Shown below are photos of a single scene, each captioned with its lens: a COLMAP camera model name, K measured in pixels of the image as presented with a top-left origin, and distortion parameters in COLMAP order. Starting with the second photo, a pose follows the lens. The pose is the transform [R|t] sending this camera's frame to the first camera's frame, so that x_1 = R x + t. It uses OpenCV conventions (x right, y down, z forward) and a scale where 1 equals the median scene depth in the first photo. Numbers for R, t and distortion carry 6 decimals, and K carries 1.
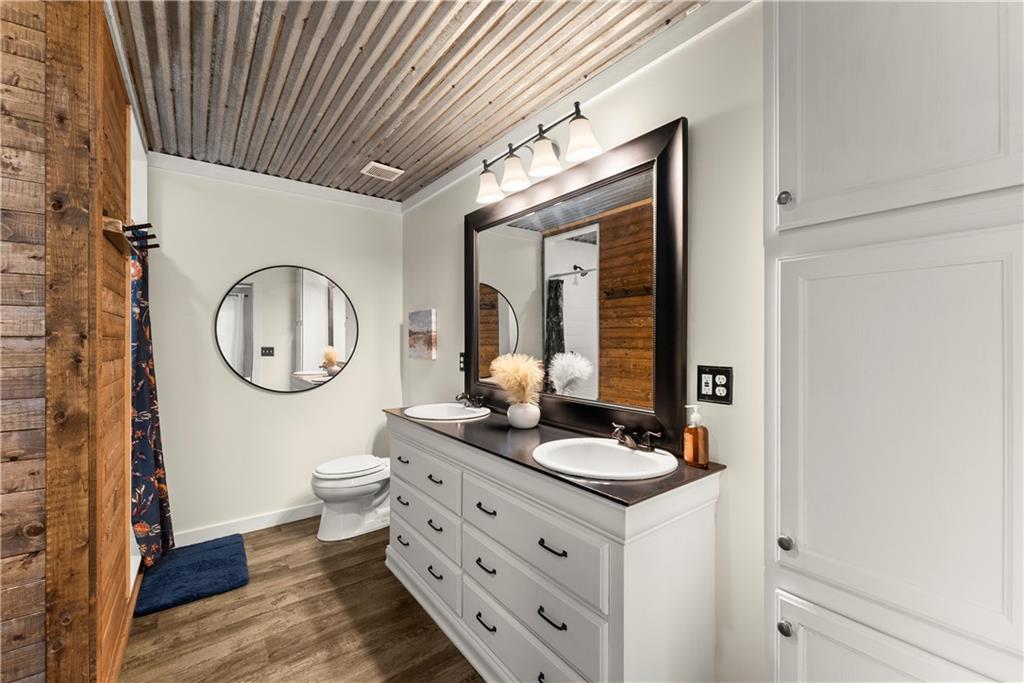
lens RADIAL K [[413.1, 0, 509.6], [0, 413.1, 338.9], [0, 0, 1]] dist [0.001994, 0.000180]
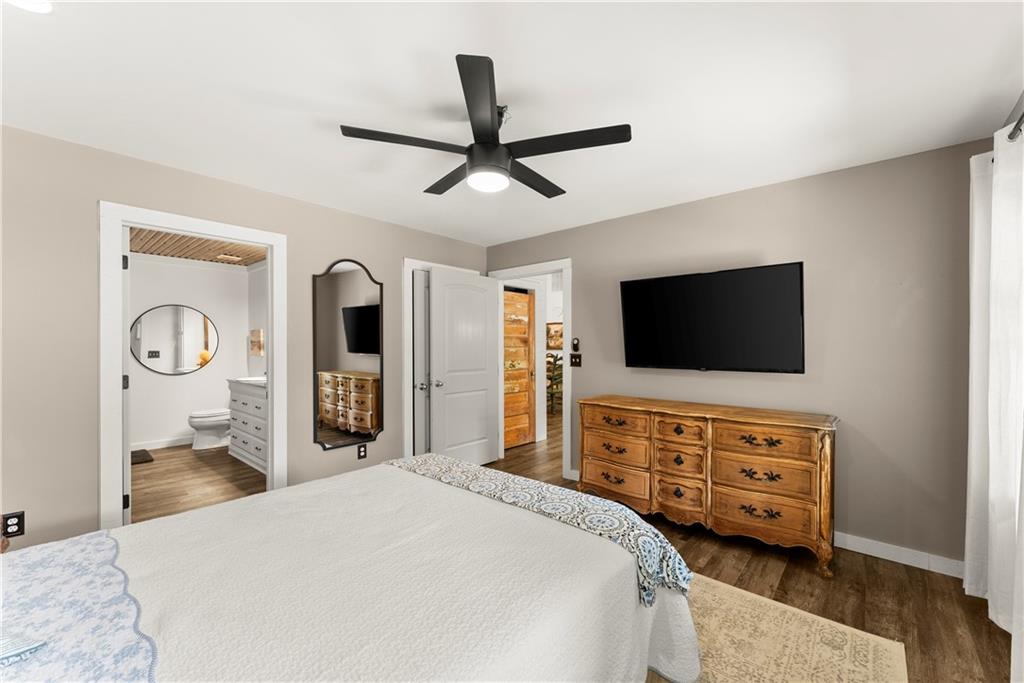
lens RADIAL K [[413.1, 0, 515.5], [0, 413.1, 347.5], [0, 0, 1]] dist [0.001994, 0.000180]
pose [[0.978351, -0.003959, 0.206916, 0.548829], [0.002229, 0.999961, 0.008591, -0.002016], [-0.206942, -0.007944, 0.978321, -1.069618]]
